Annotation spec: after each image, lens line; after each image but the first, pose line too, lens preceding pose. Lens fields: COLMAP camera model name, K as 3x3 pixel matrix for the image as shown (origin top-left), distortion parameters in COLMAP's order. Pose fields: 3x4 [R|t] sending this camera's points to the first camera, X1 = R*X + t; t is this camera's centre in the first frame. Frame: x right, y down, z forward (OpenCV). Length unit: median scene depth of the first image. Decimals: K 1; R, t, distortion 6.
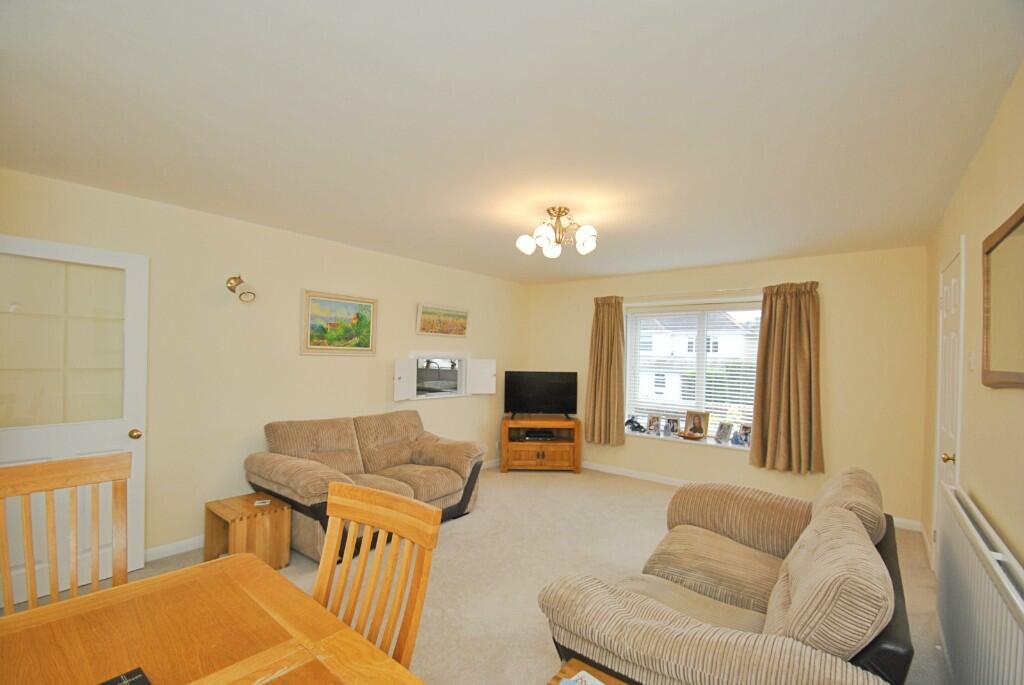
lens RADIAL K [[441.8, 0, 508.9], [0, 441.8, 360.3], [0, 0, 1]] dist [0.000247, -0.000102]
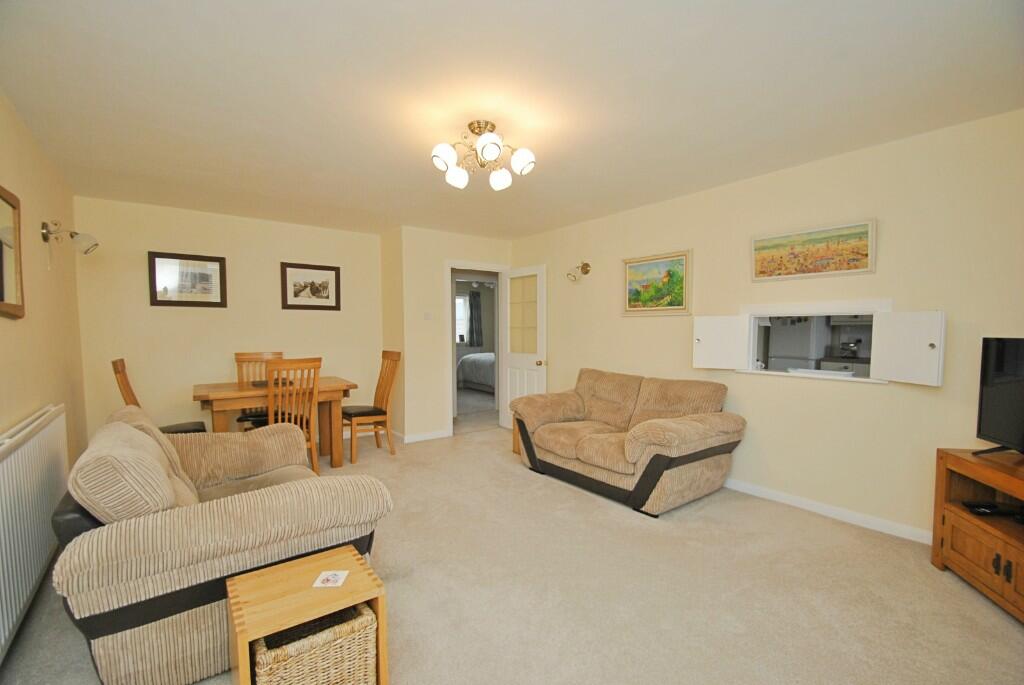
lens RADIAL K [[452.2, 0, 512.4], [0, 452.2, 355.3], [0, 0, 1]] dist [0.000304, -0.000394]
pose [[-0.254985, 0.041806, -0.966041, 0.689623], [-0.007852, 0.998942, 0.045302, 0.033949], [0.966913, 0.019137, -0.254387, 0.931395]]
